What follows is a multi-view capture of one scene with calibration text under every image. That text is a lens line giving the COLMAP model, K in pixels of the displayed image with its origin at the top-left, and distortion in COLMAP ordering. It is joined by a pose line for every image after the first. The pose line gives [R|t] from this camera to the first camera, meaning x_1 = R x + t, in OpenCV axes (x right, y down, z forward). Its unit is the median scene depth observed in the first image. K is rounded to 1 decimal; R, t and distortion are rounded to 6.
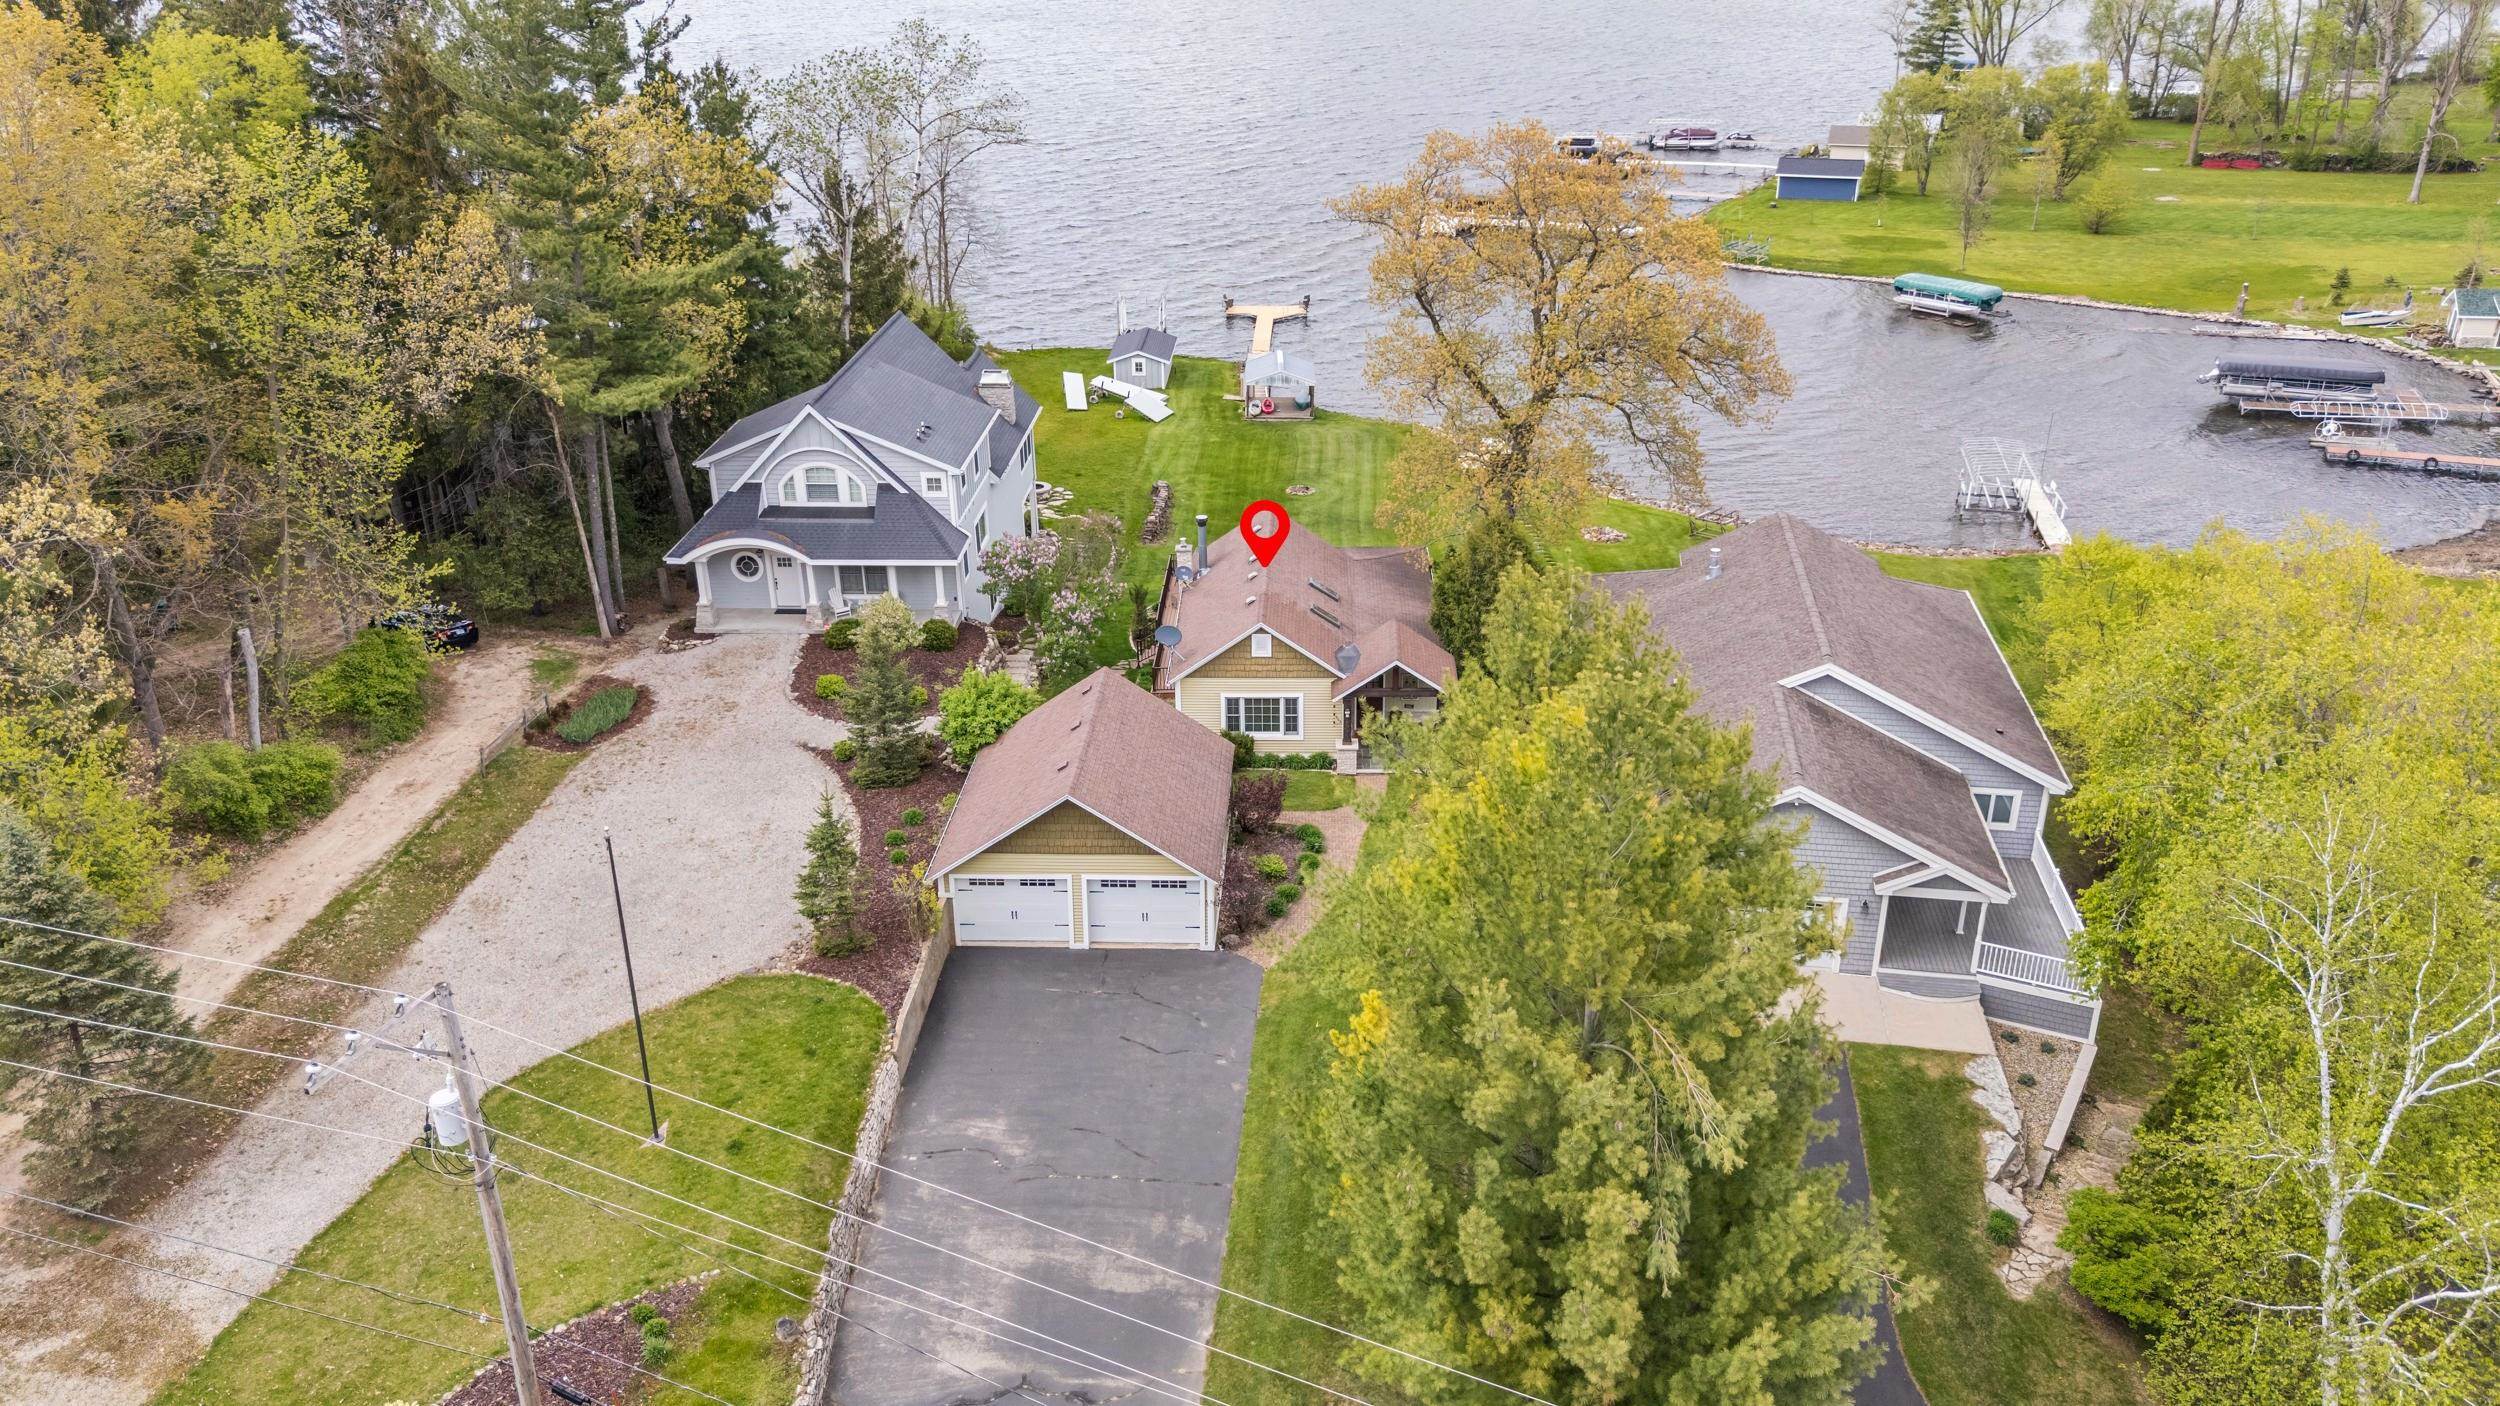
lens RADIAL K [[1833.0, 0, 1251.5], [0, 1833.0, 695.1], [0, 0, 1]] dist [0.069281, -0.060625]
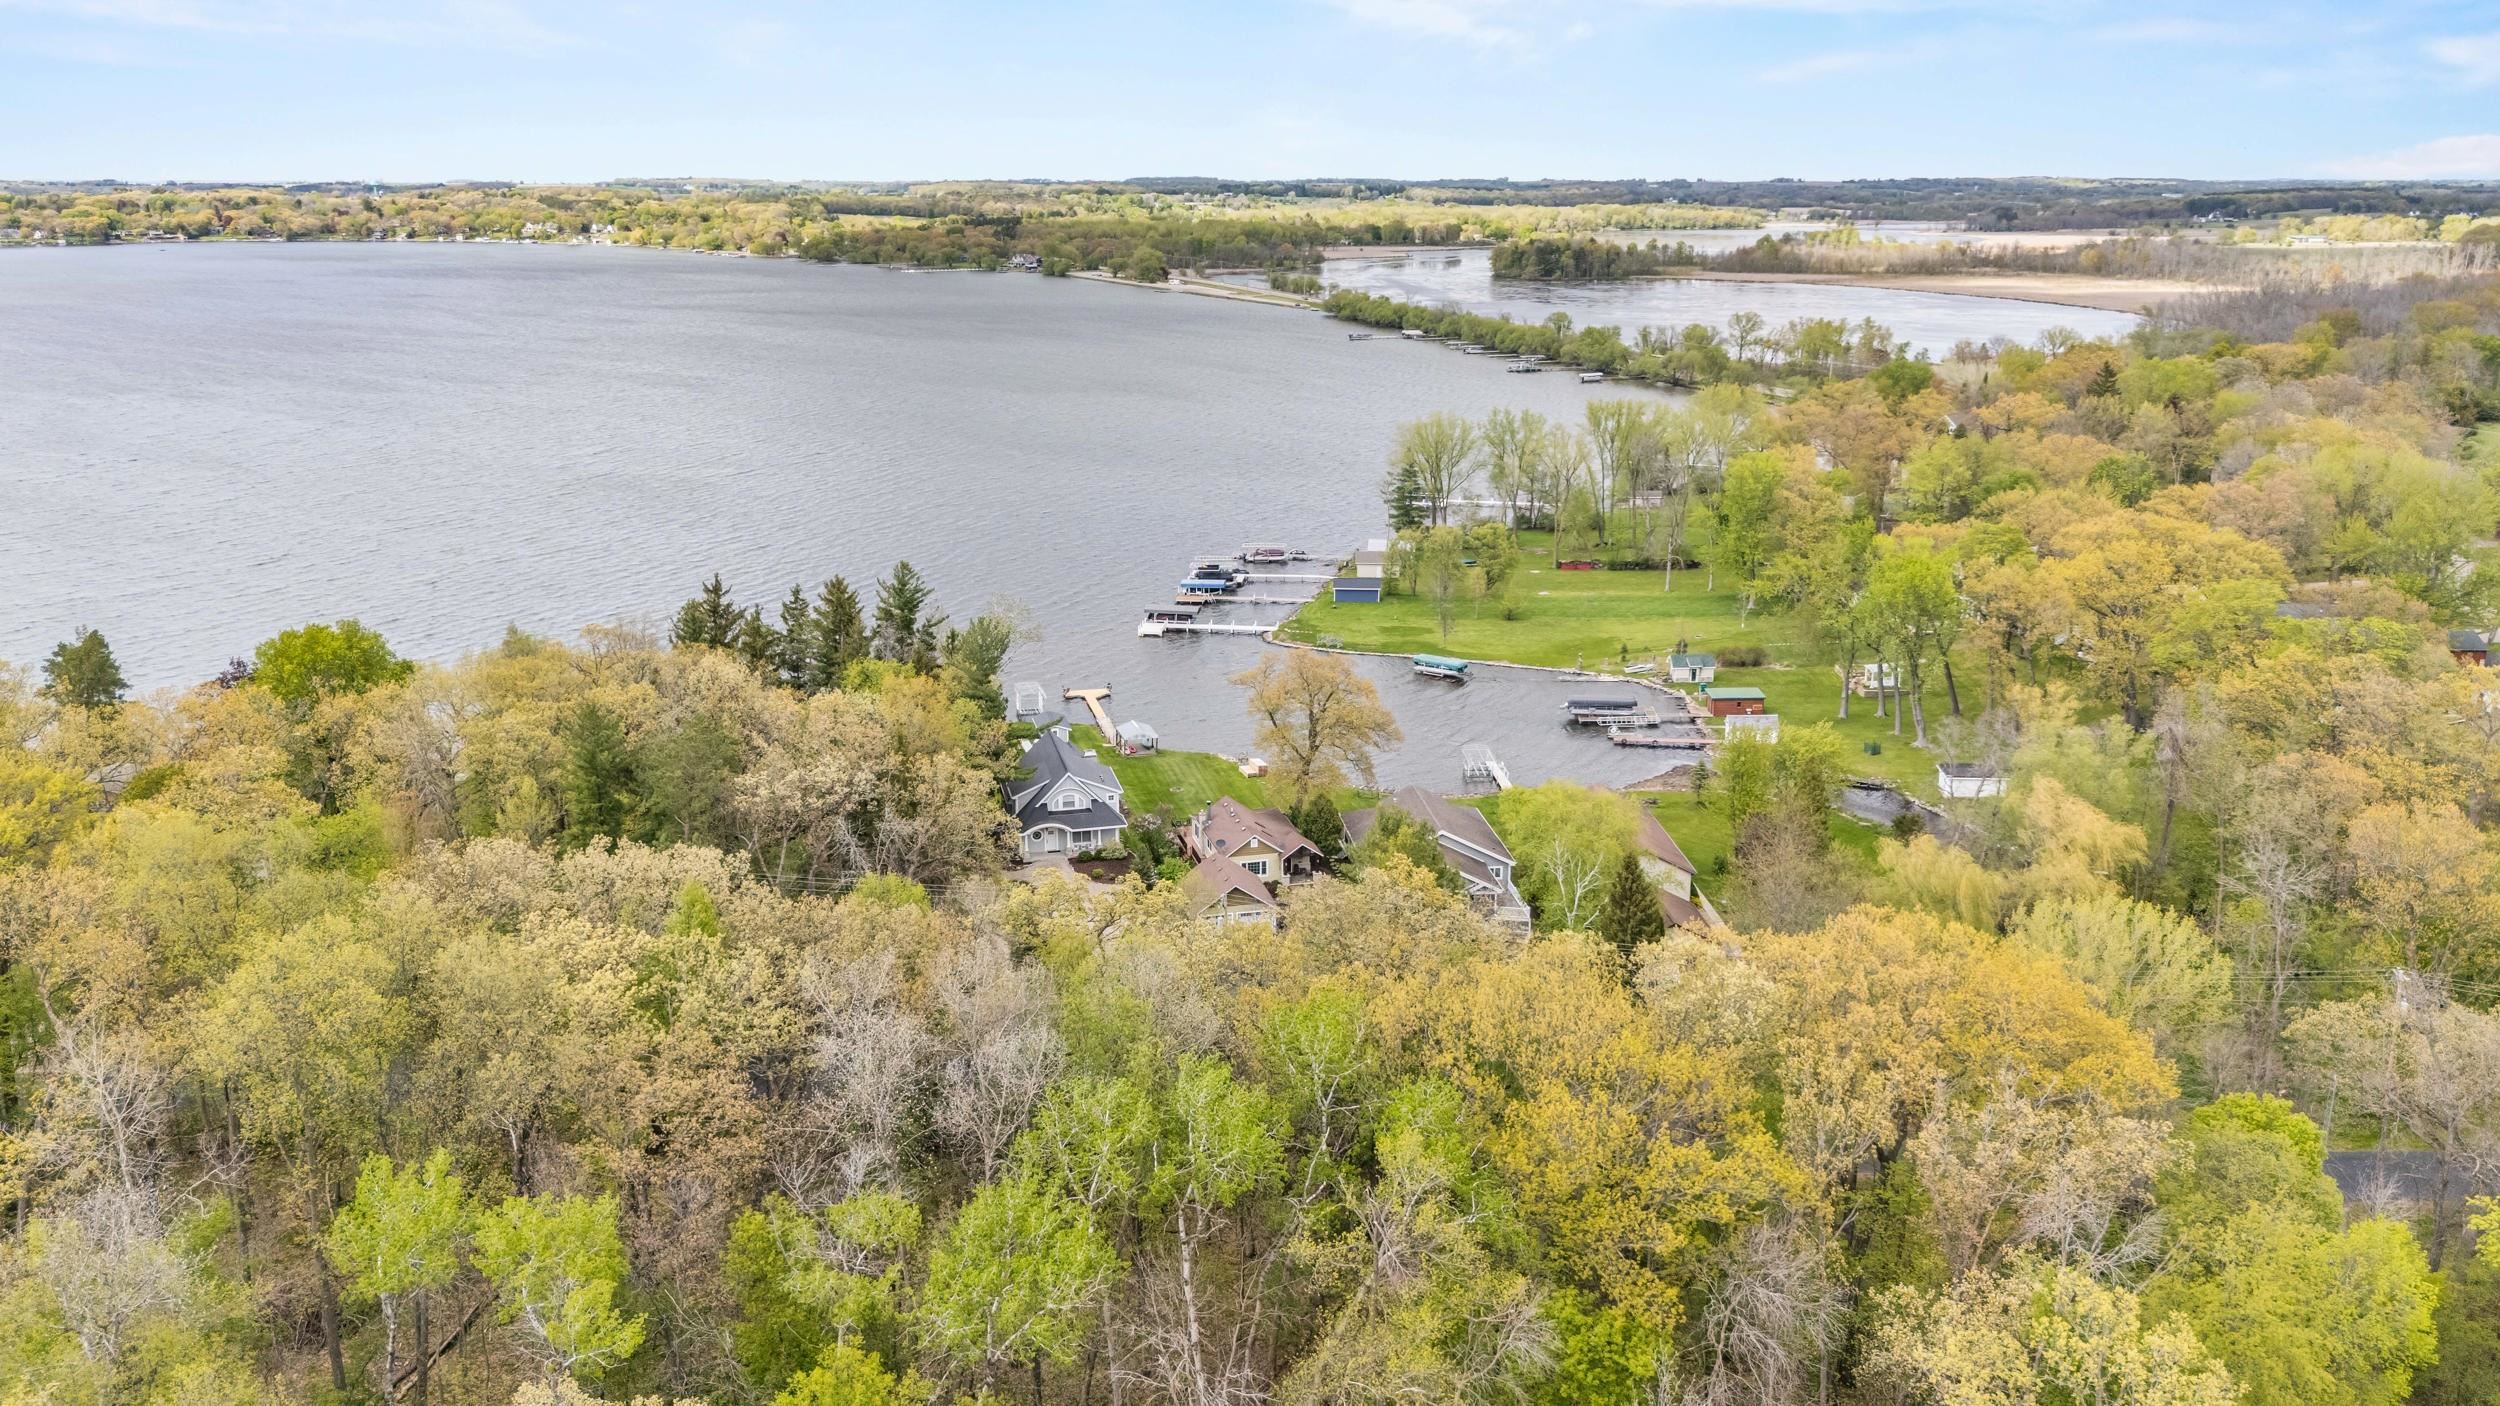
lens RADIAL K [[1870.0, 0, 1252.2], [0, 1870.0, 646.6], [0, 0, 1]] dist [0.085131, -0.003292]
pose [[0.962124, -0.055091, 0.266989, -0.692092], [0.102879, 0.980326, -0.168456, 0.148916], [-0.252456, 0.189543, 0.948862, -1.669493]]
